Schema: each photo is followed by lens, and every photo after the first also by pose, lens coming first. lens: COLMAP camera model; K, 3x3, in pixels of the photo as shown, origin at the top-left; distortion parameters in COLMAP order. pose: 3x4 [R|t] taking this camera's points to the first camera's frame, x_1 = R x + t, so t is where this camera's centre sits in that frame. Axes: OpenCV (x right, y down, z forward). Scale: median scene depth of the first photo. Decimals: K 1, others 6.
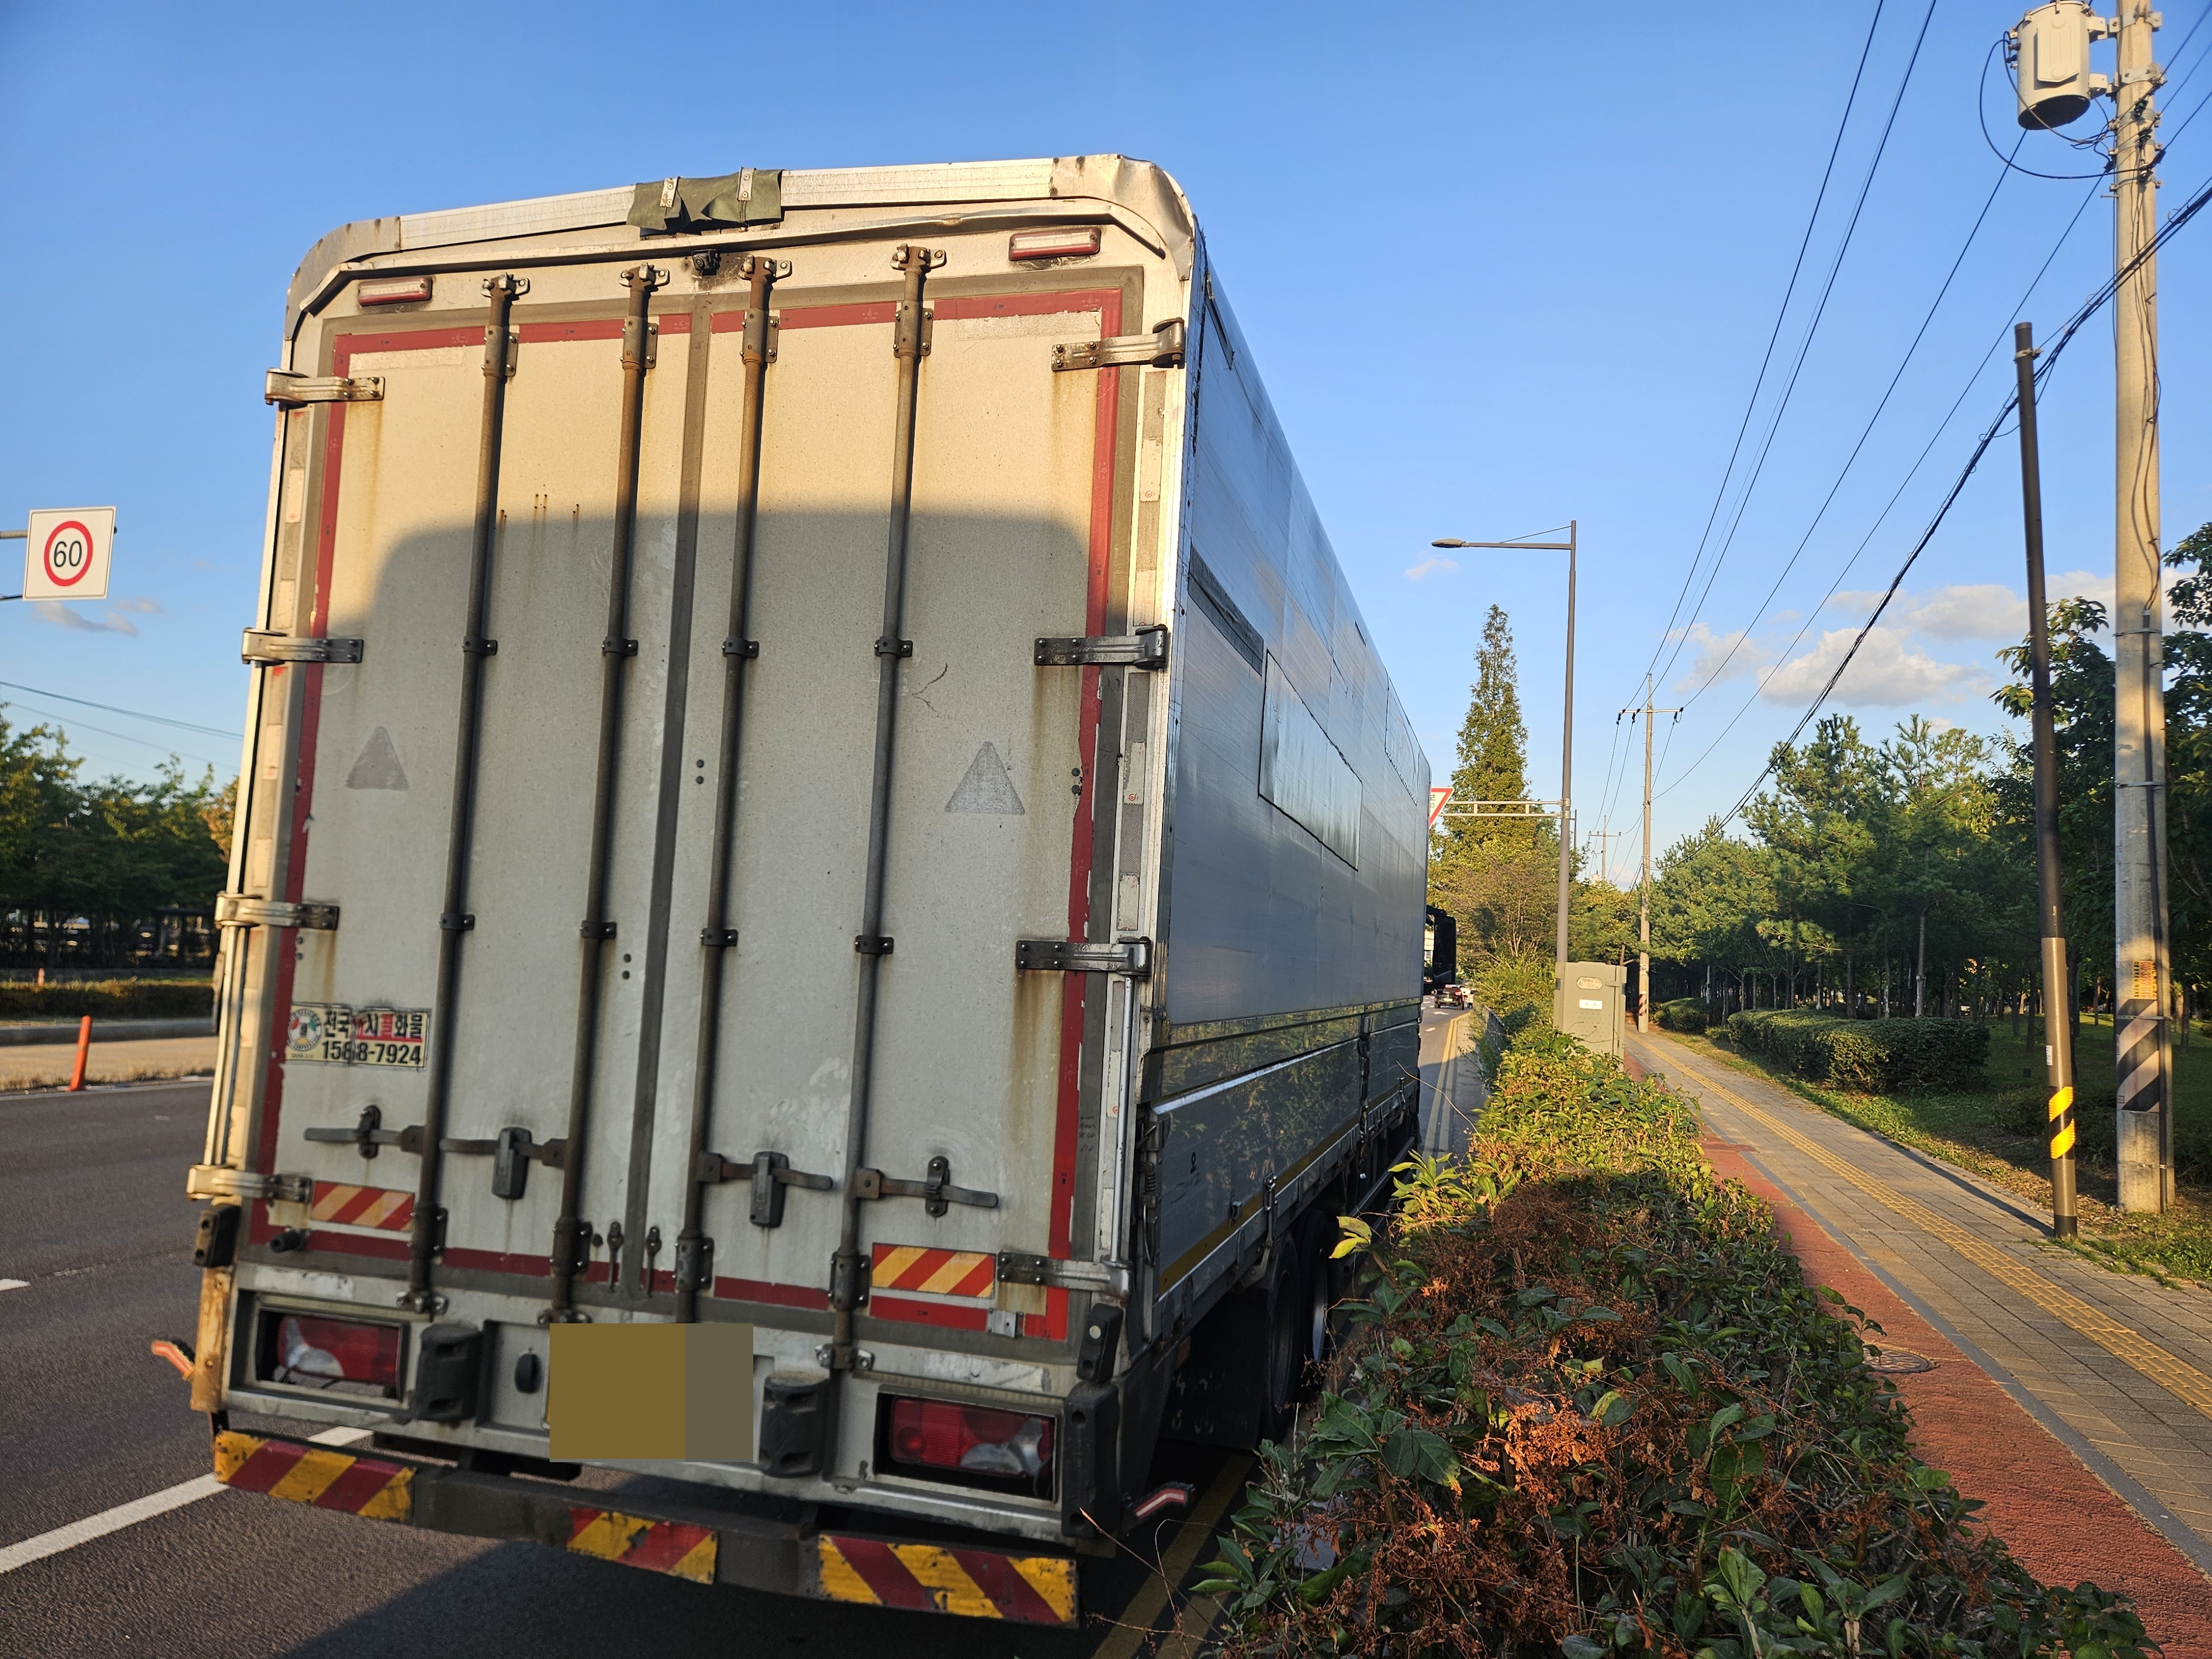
lens RADIAL K [[1462.8, 0, 1113.9], [0, 1462.8, 861.3], [0, 0, 1]] dist [0.061851, -0.044357]
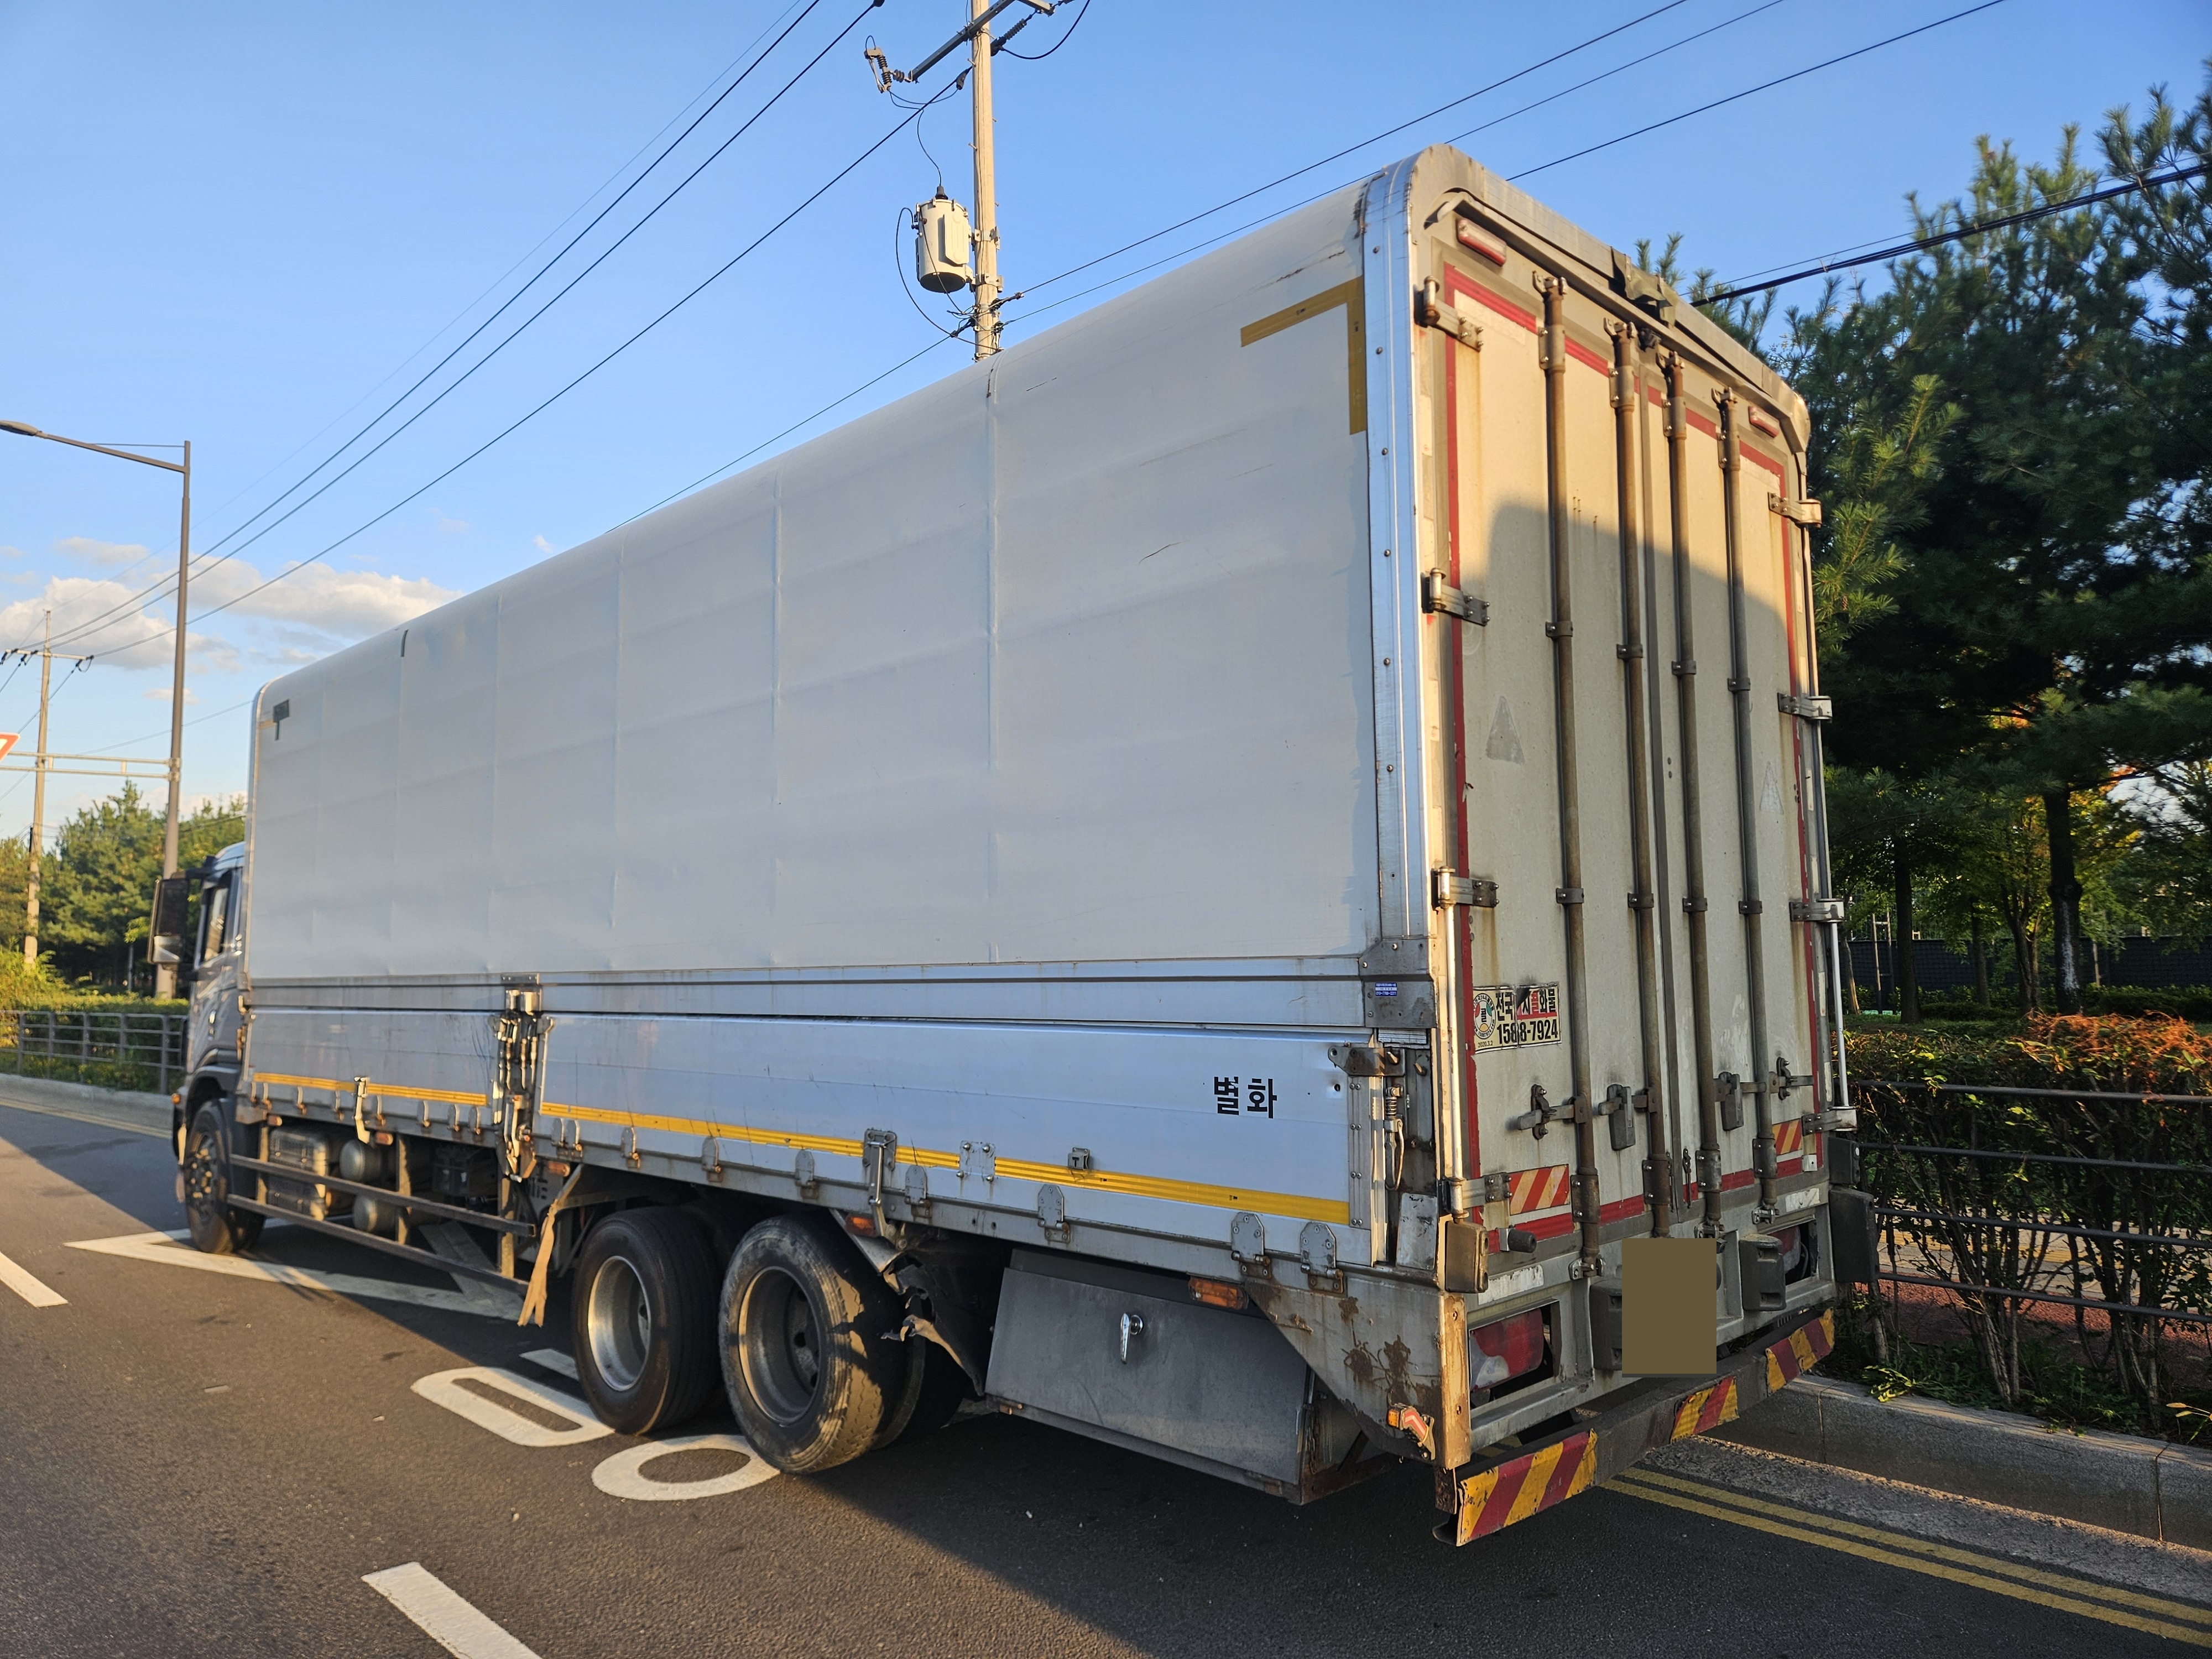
lens RADIAL K [[1462.8, 0, 1091.3], [0, 1462.8, 832.5], [0, 0, 1]] dist [0.061851, -0.044357]
pose [[0.498967, 0.022823, 0.866320, -1.503019], [-0.020836, 0.999680, -0.014336, 0.017879], [-0.866370, -0.010898, 0.499283, 0.774781]]
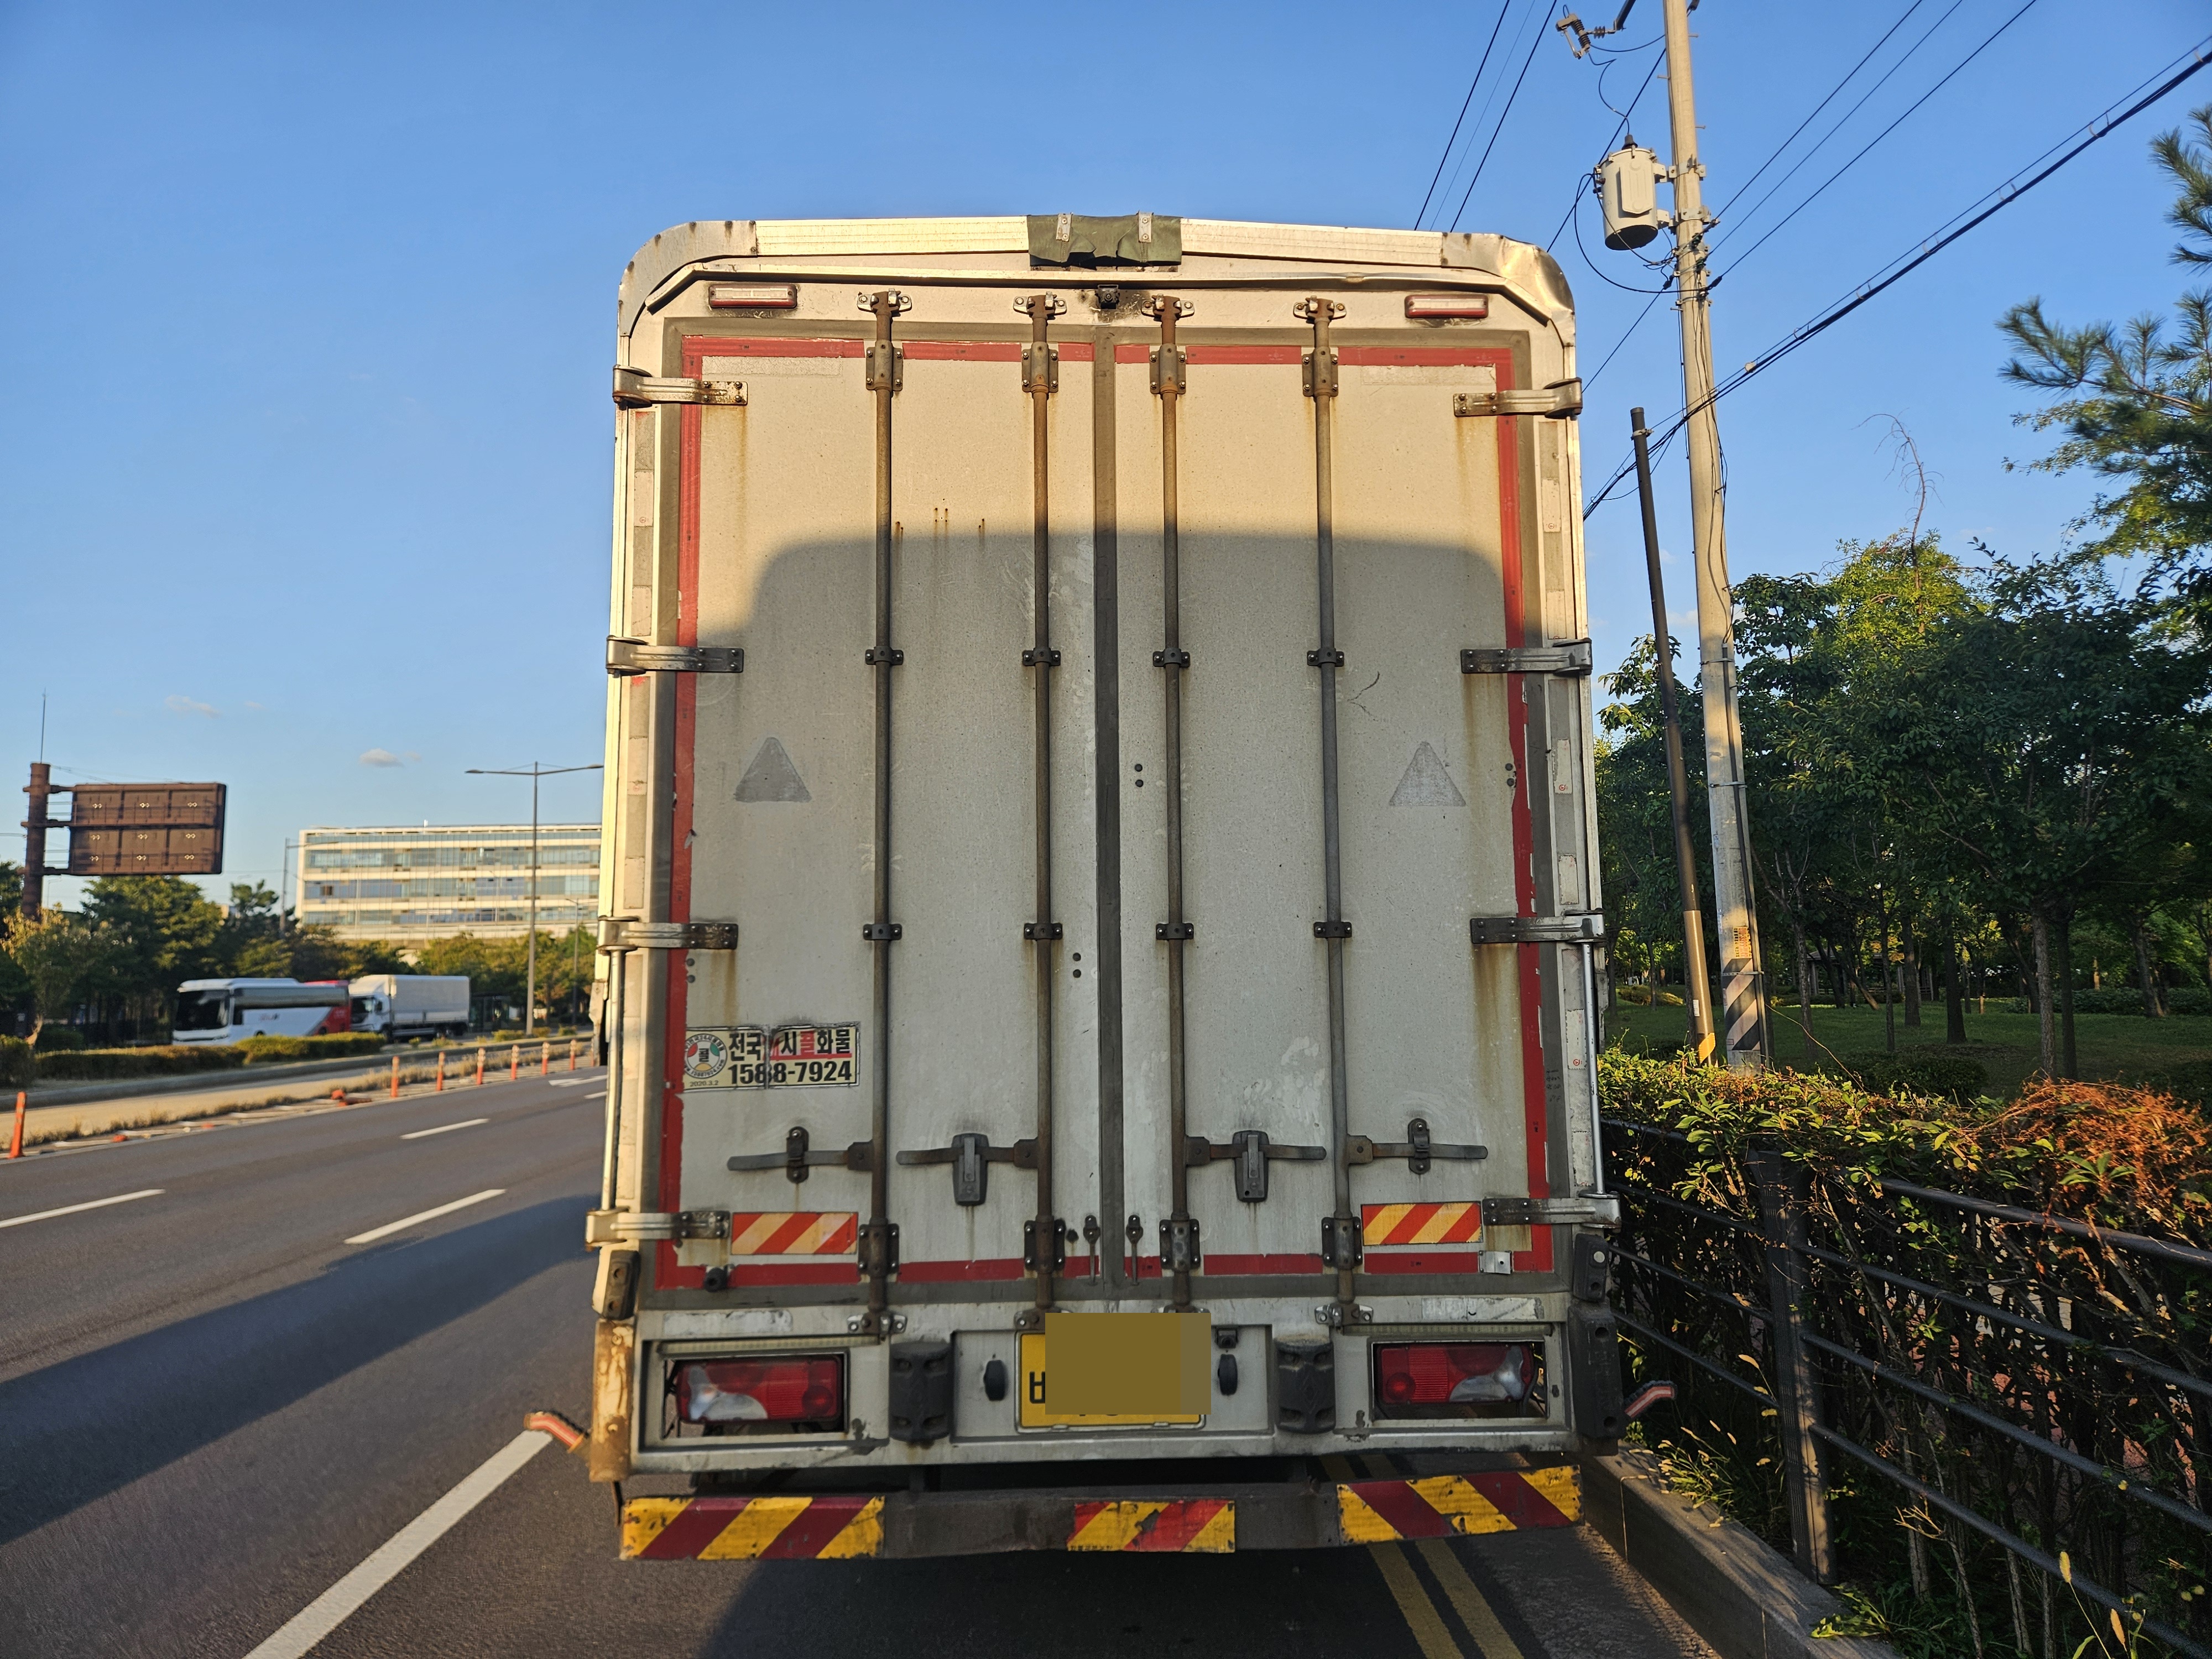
lens RADIAL K [[1462.8, 0, 1104.6], [0, 1462.8, 825.7], [0, 0, 1]] dist [0.061851, -0.044357]
pose [[0.948719, -0.028383, 0.314843, -0.610140], [0.041034, 0.998592, -0.033625, 0.008724], [-0.313445, 0.044820, 0.948548, 0.018417]]
